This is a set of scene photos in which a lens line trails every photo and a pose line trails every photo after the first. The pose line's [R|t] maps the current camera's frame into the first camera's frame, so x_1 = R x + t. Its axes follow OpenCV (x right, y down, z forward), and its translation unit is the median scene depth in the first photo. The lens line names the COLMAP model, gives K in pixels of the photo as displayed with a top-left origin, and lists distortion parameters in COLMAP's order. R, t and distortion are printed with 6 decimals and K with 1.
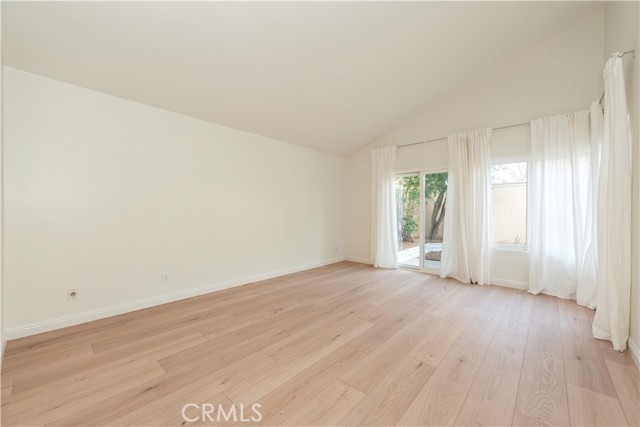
lens RADIAL K [[254.6, 0, 318.9], [0, 254.6, 212.9], [0, 0, 1]] dist [0.009788, -0.002040]
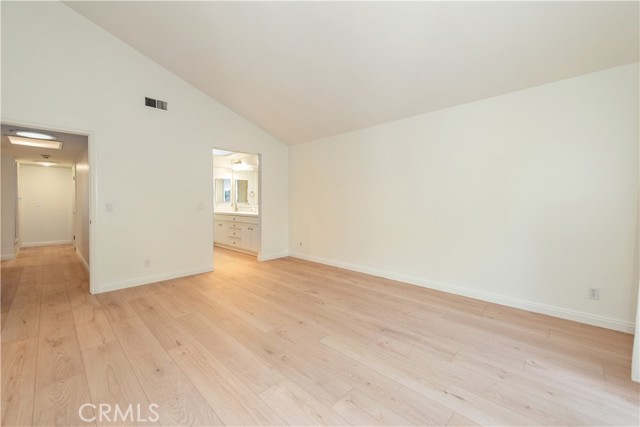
lens RADIAL K [[254.6, 0, 319.9], [0, 254.6, 207.0], [0, 0, 1]] dist [0.009788, -0.002040]
pose [[-0.028999, 0.015286, -0.999463, 1.021970], [-0.002717, 0.999878, 0.015371, -0.012606], [0.999576, 0.003161, -0.028953, 1.134617]]
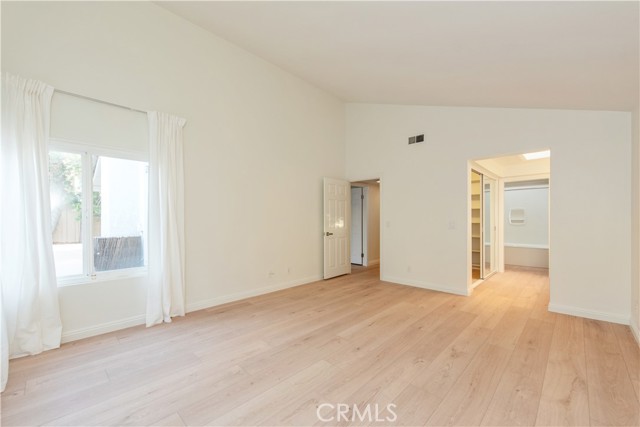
lens RADIAL K [[254.6, 0, 322.9], [0, 254.6, 219.2], [0, 0, 1]] dist [0.009788, -0.002040]
pose [[-0.999849, 0.000893, 0.017326, 0.238641], [0.000931, 0.999997, 0.002158, -0.027707], [-0.017324, 0.002174, -0.999848, 1.895507]]
